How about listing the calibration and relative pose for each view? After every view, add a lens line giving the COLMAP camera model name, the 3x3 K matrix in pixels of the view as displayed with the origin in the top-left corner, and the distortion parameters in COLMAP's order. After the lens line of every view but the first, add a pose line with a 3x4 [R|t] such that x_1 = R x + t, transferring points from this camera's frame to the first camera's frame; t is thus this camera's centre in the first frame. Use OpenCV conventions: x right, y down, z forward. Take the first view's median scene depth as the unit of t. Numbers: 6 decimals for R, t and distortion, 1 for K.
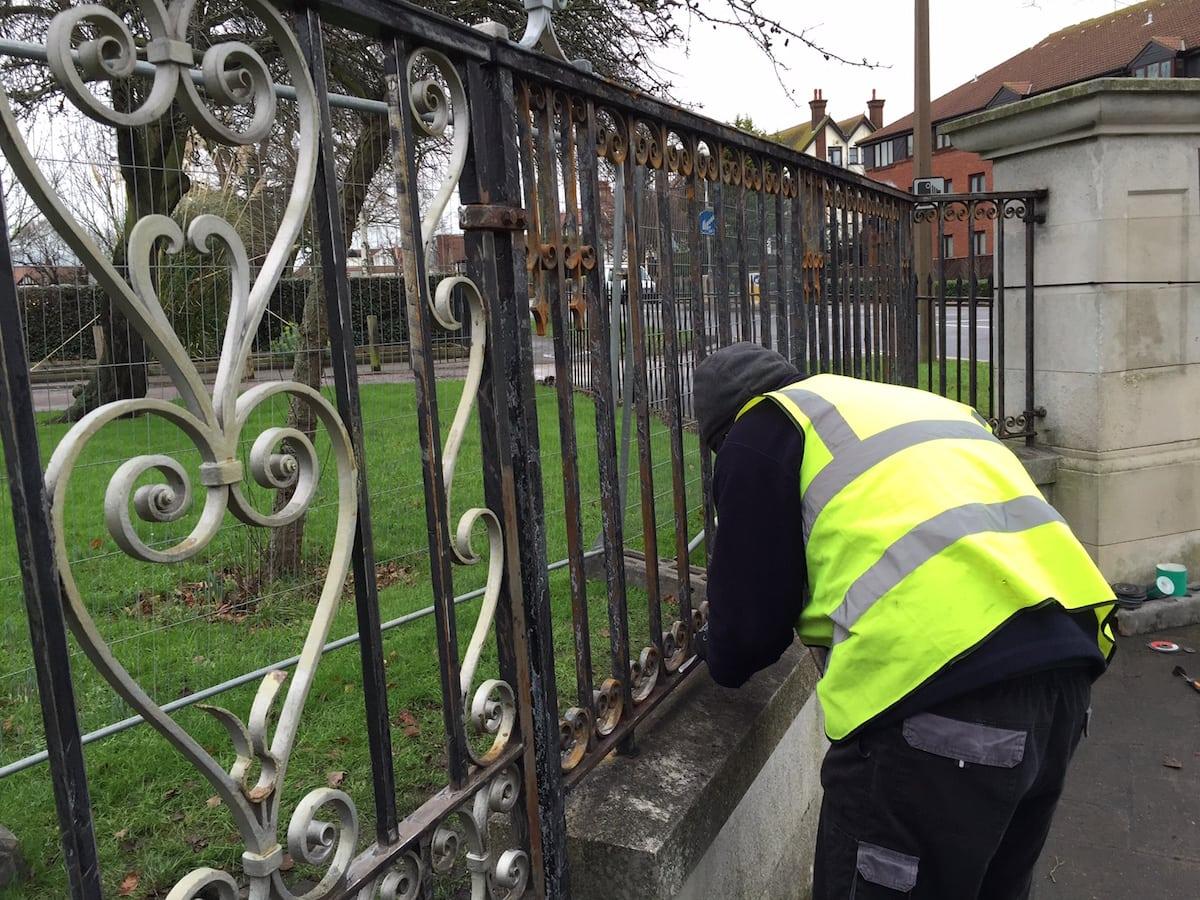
lens RADIAL K [[1005.5, 0, 600.0], [0, 1005.5, 450.0], [0, 0, 1]] dist [0.082142, -0.125100]
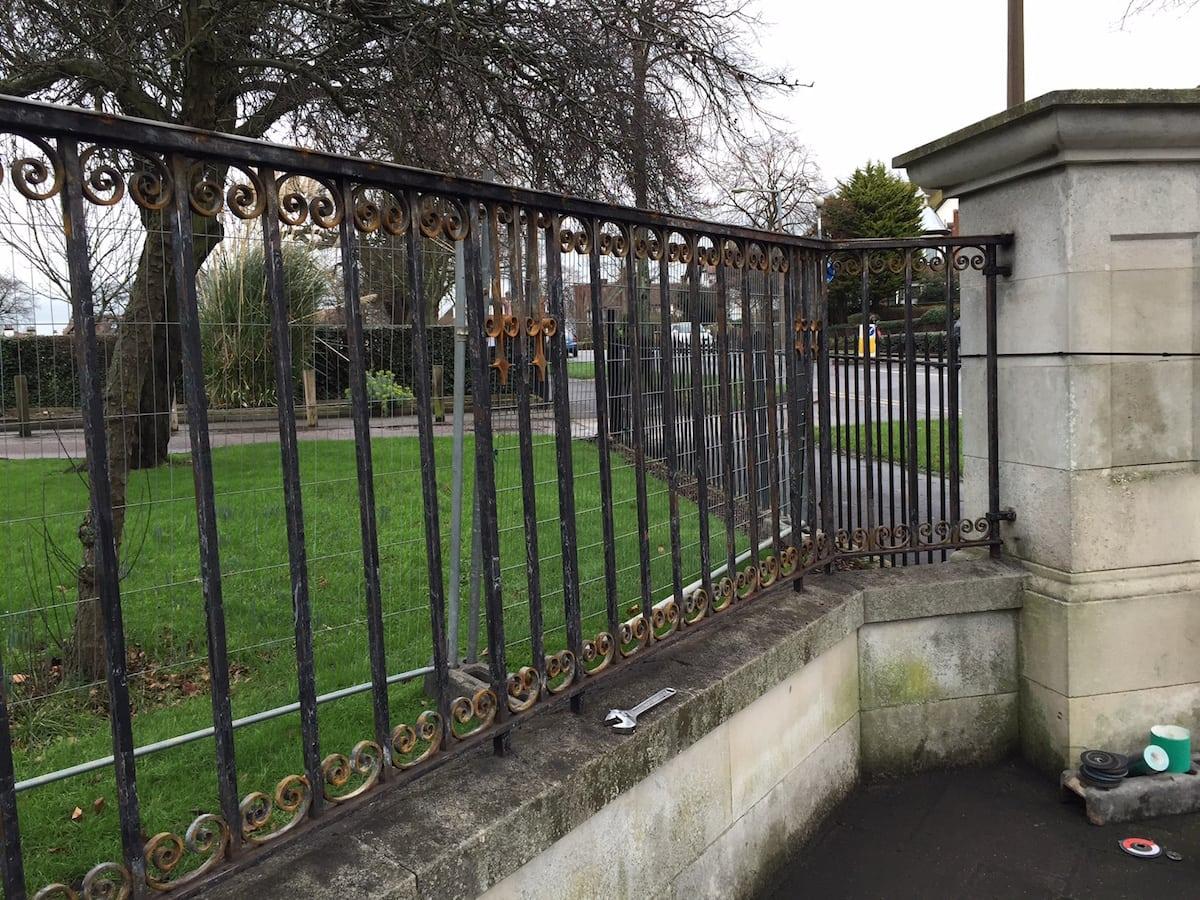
lens RADIAL K [[1005.5, 0, 600.0], [0, 1005.5, 450.0], [0, 0, 1]] dist [0.082142, -0.125100]
pose [[0.989772, 0.027024, -0.140075, 0.241544], [-0.033448, 0.998484, -0.043713, -0.044575], [0.138682, 0.047952, 0.989175, 0.188561]]
